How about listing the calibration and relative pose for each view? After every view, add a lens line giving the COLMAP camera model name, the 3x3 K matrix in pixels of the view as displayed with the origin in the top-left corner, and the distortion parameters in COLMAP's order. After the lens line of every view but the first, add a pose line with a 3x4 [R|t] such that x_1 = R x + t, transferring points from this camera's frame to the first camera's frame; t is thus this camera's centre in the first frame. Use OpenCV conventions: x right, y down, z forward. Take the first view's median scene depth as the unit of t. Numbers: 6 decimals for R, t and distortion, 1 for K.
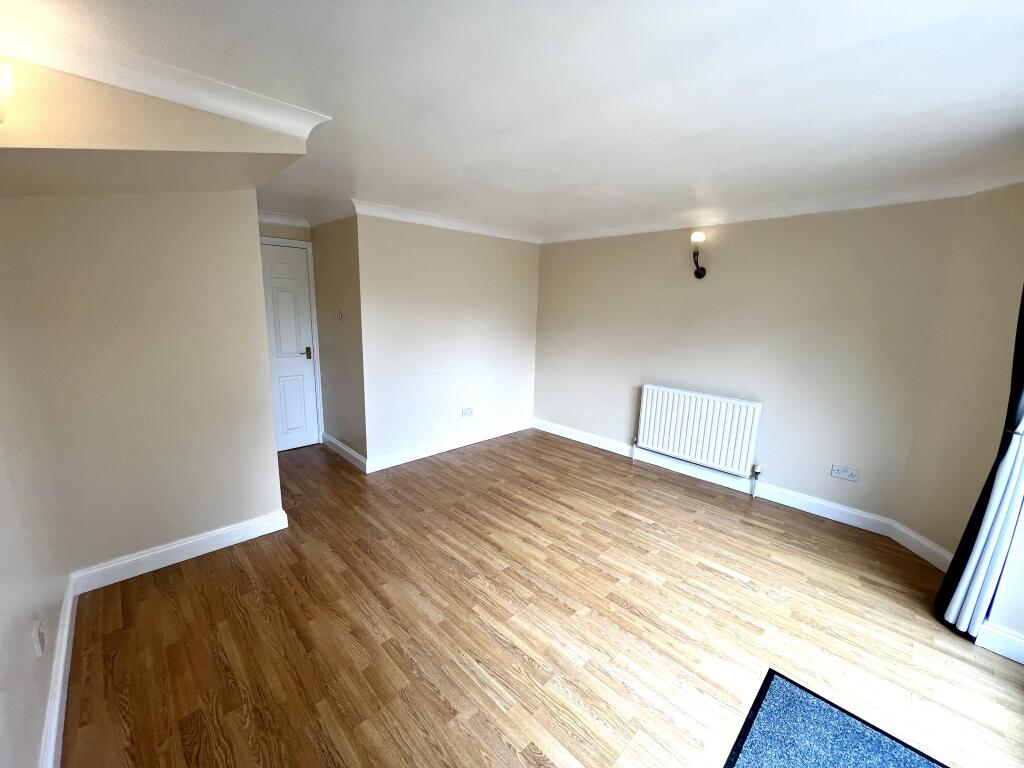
lens RADIAL K [[407.5, 0, 512.0], [0, 407.5, 384.0], [0, 0, 1]] dist [0.001143, 0.000090]
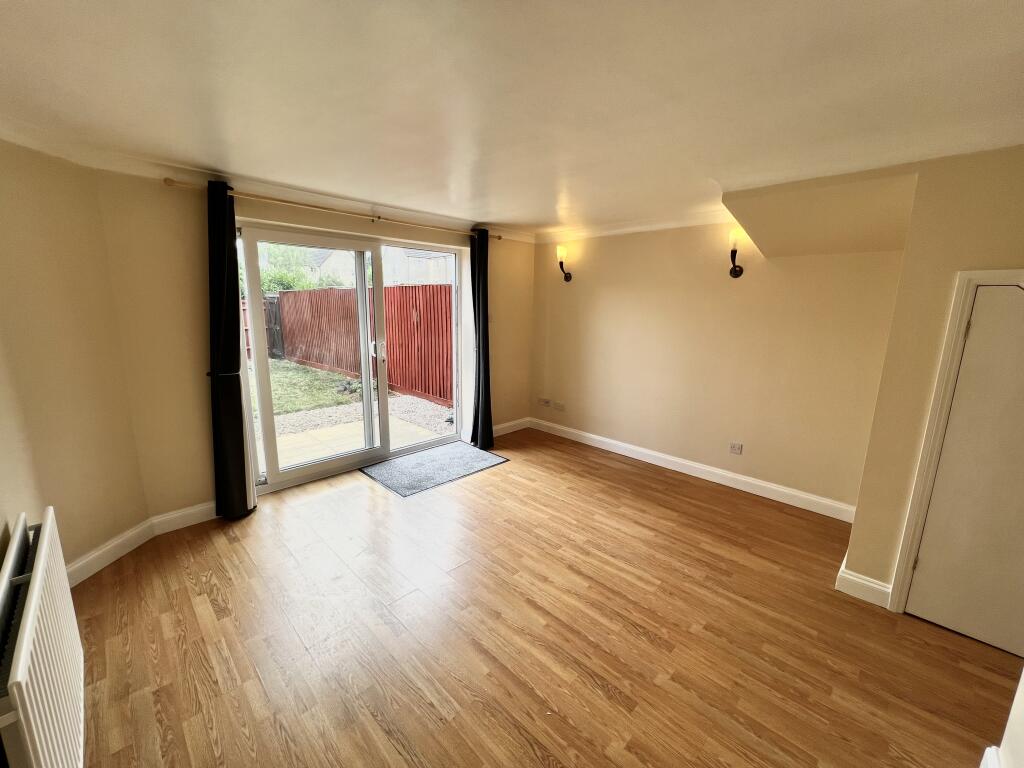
lens RADIAL K [[411.2, 0, 512.0], [0, 411.2, 384.0], [0, 0, 1]] dist [-0.001080, -0.000105]
pose [[-0.999100, -0.037989, -0.018885, 0.139475], [-0.042293, 0.926946, 0.372804, -0.333742], [0.003343, 0.373267, -0.927718, 1.725853]]
